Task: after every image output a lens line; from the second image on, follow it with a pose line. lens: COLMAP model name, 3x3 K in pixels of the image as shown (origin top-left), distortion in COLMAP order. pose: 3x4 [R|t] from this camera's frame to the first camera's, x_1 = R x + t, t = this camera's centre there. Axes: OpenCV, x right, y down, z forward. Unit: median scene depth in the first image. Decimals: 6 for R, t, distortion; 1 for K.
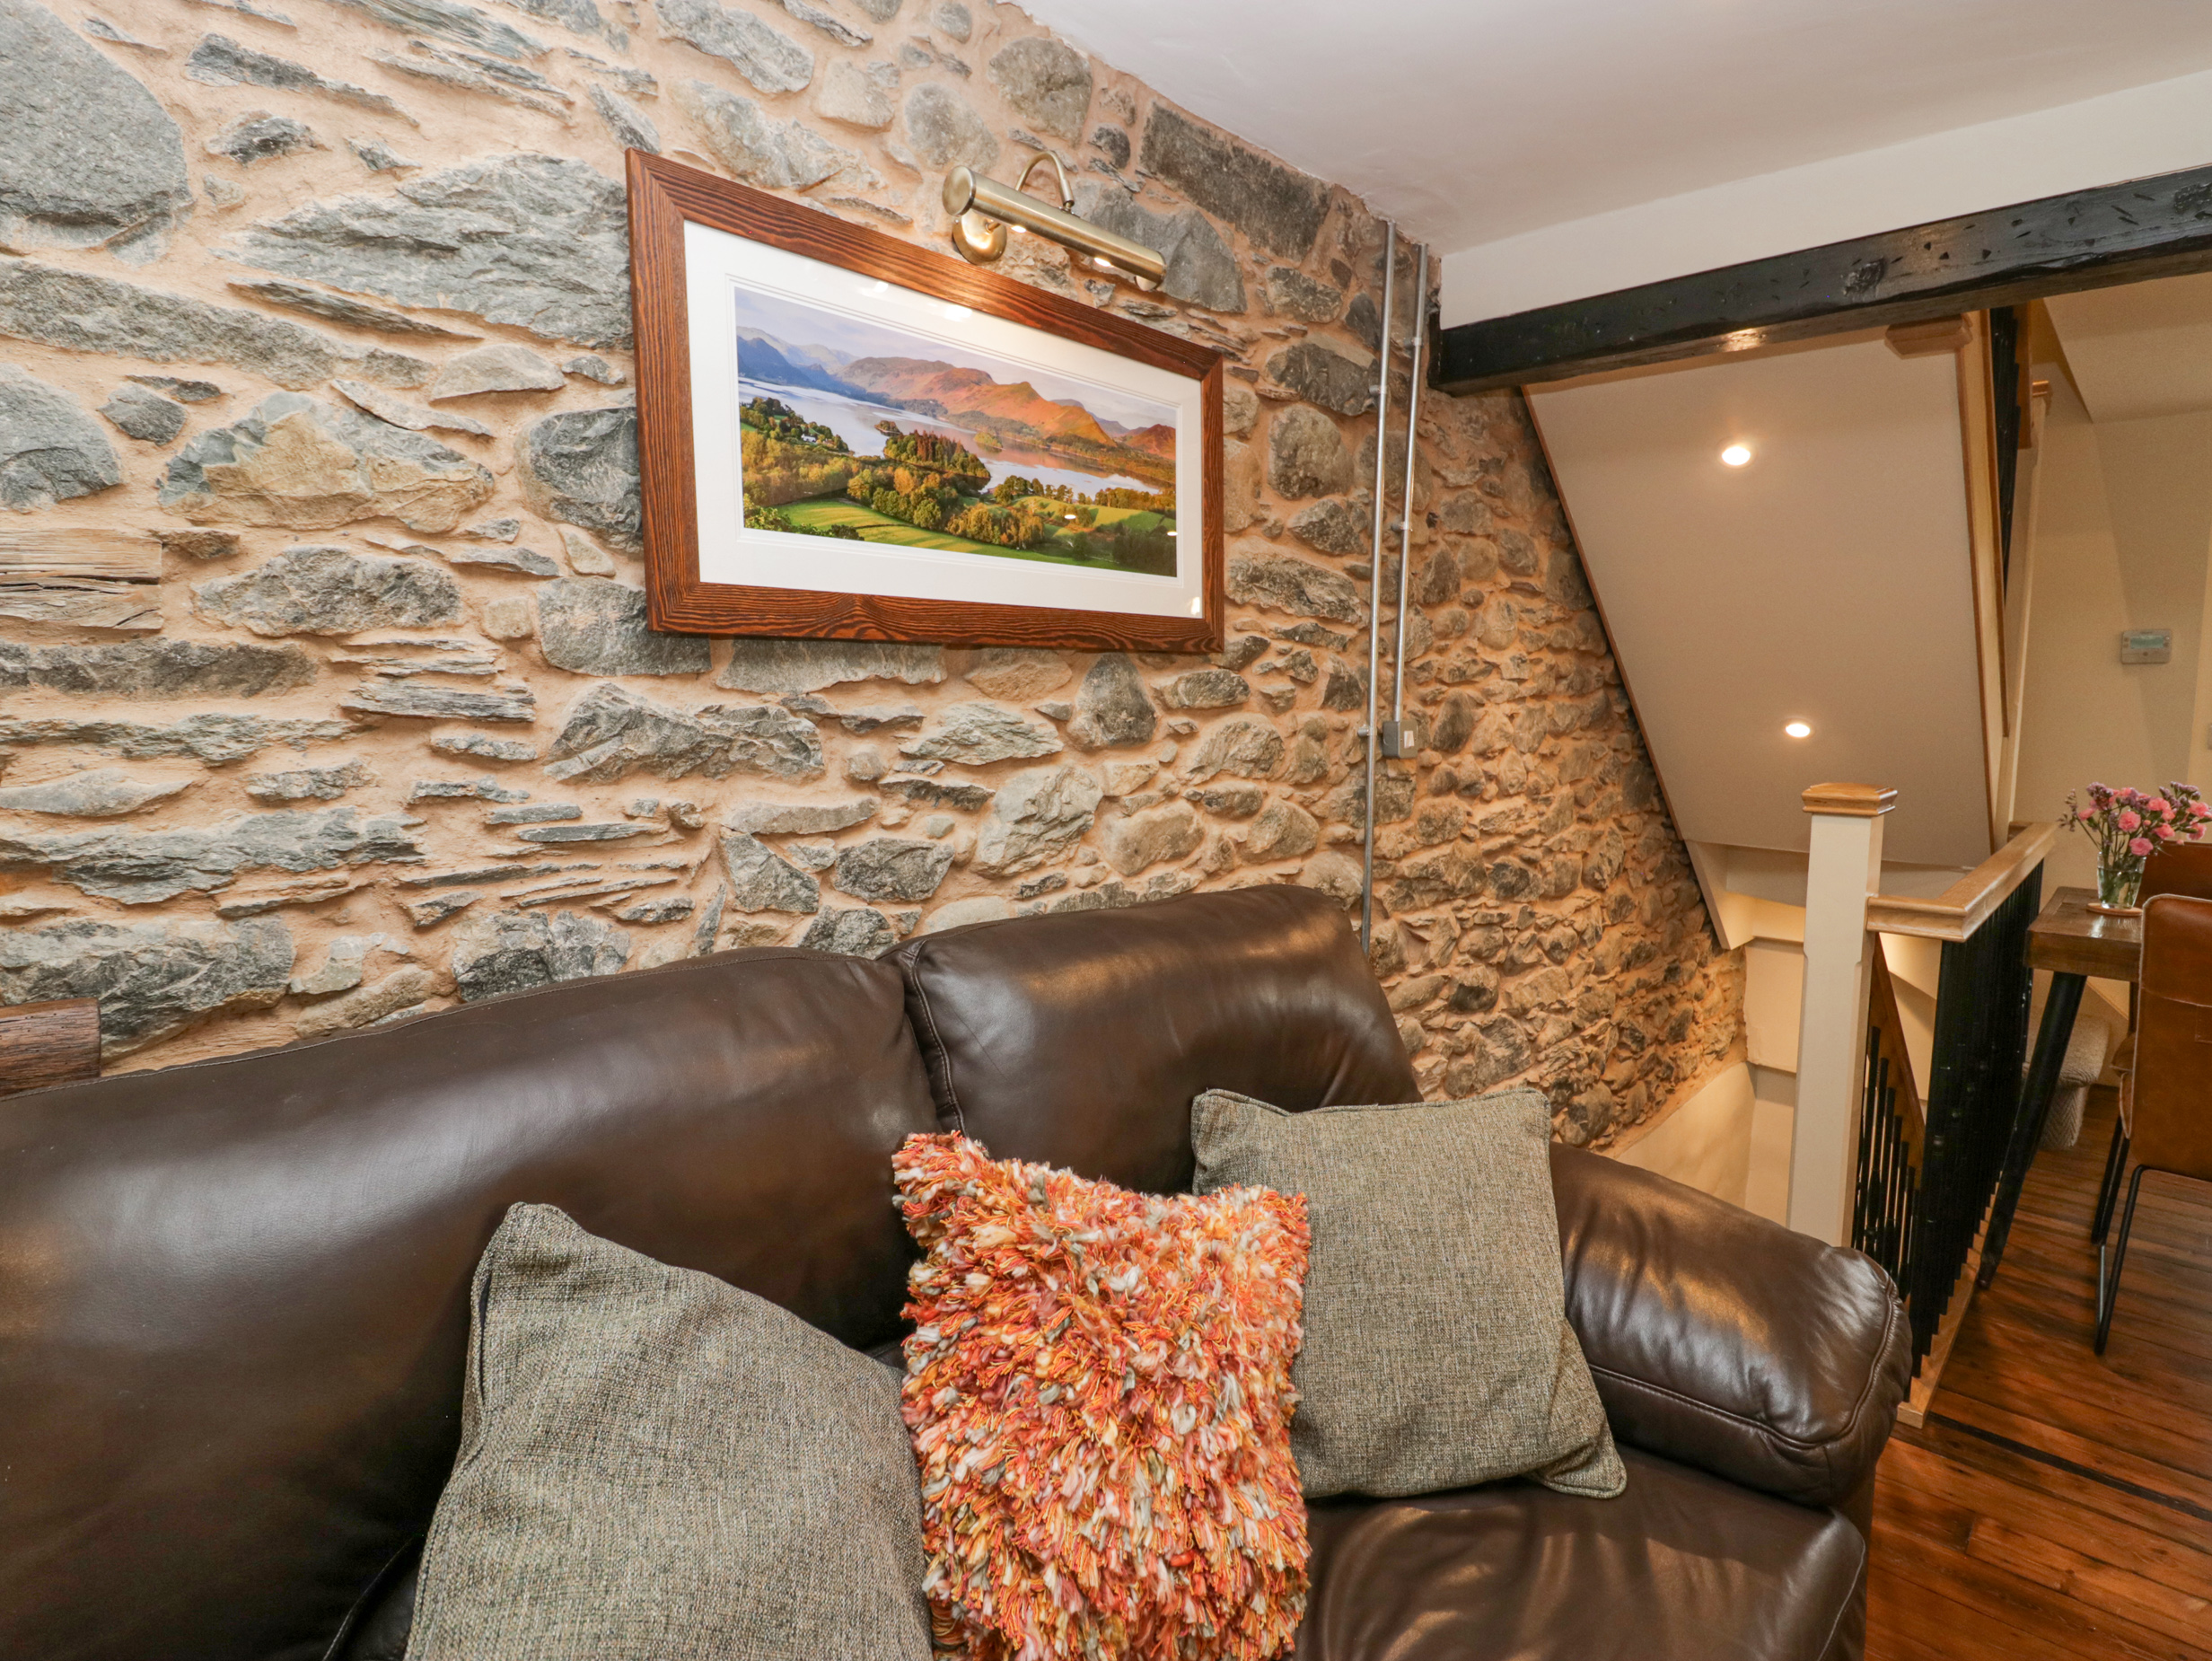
lens RADIAL K [[1157.6, 0, 1107.9], [0, 1157.6, 826.4], [0, 0, 1]] dist [-0.030181, -0.000238]
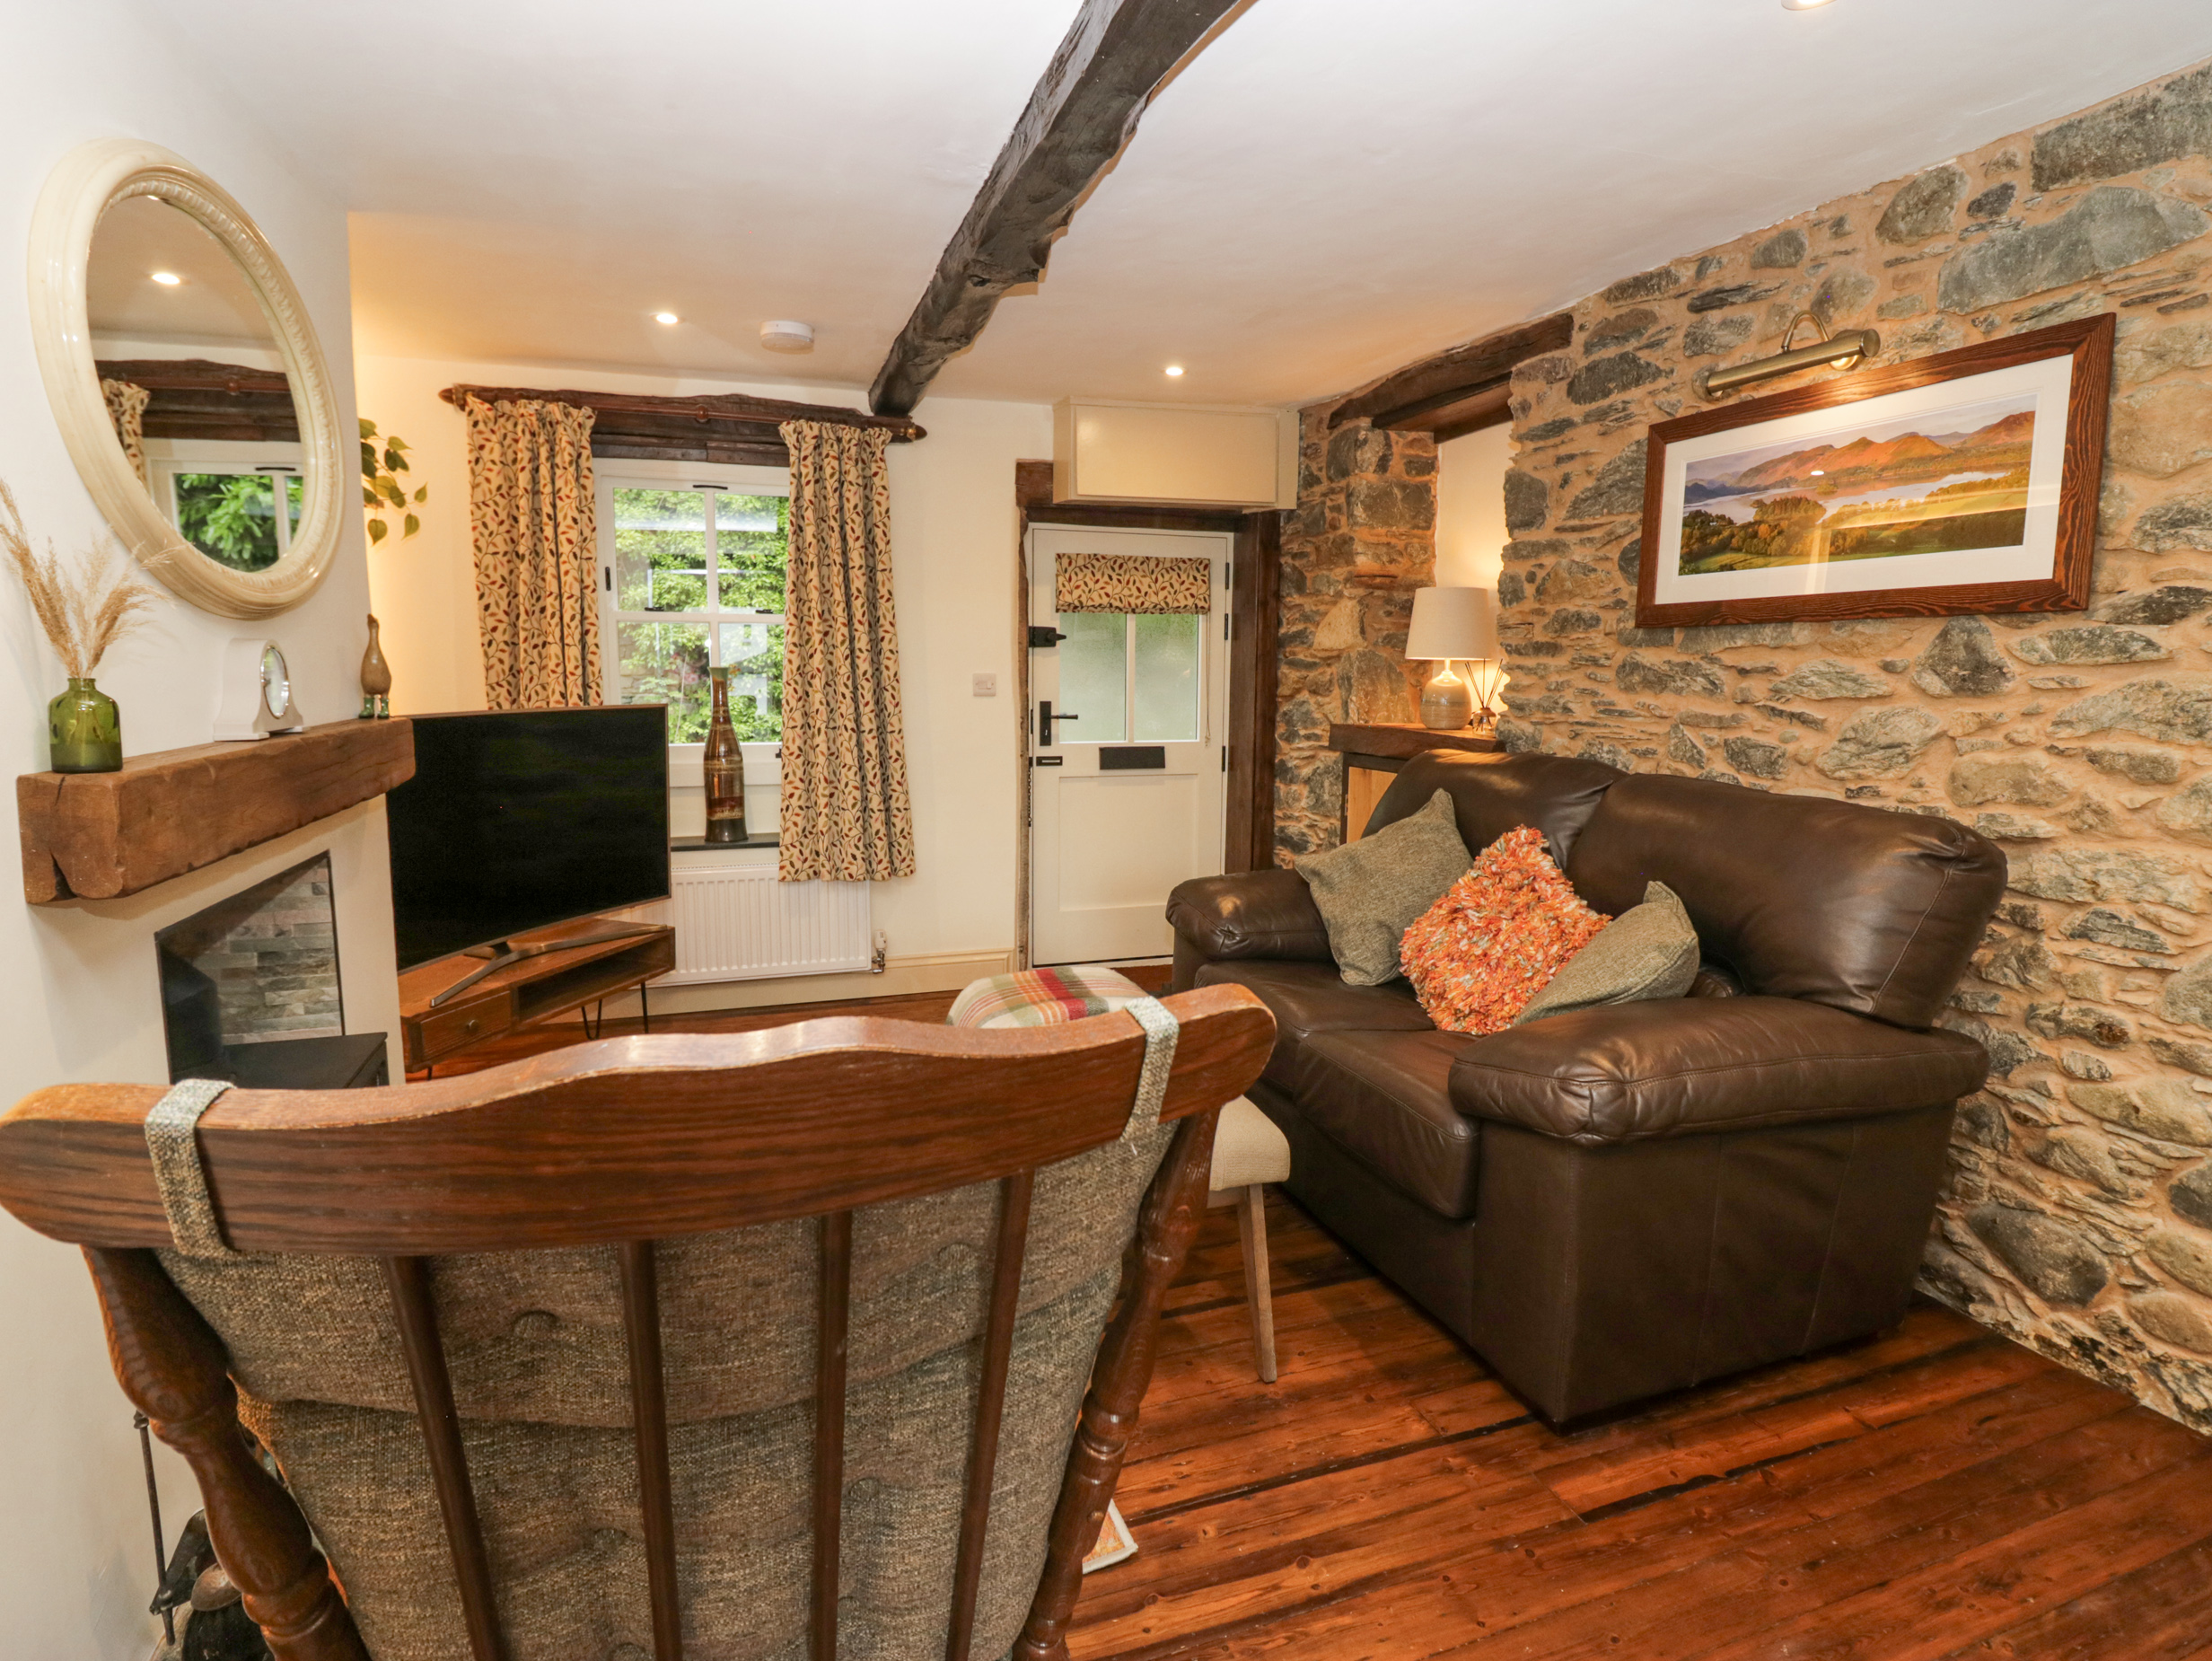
lens RADIAL K [[1157.6, 0, 1108.6], [0, 1157.6, 825.4], [0, 0, 1]] dist [-0.030181, -0.000238]
pose [[-0.460535, 0.110286, -0.880764, 1.919700], [-0.111360, 0.977233, 0.180594, -0.067801], [0.880629, 0.181251, -0.437768, 0.997435]]
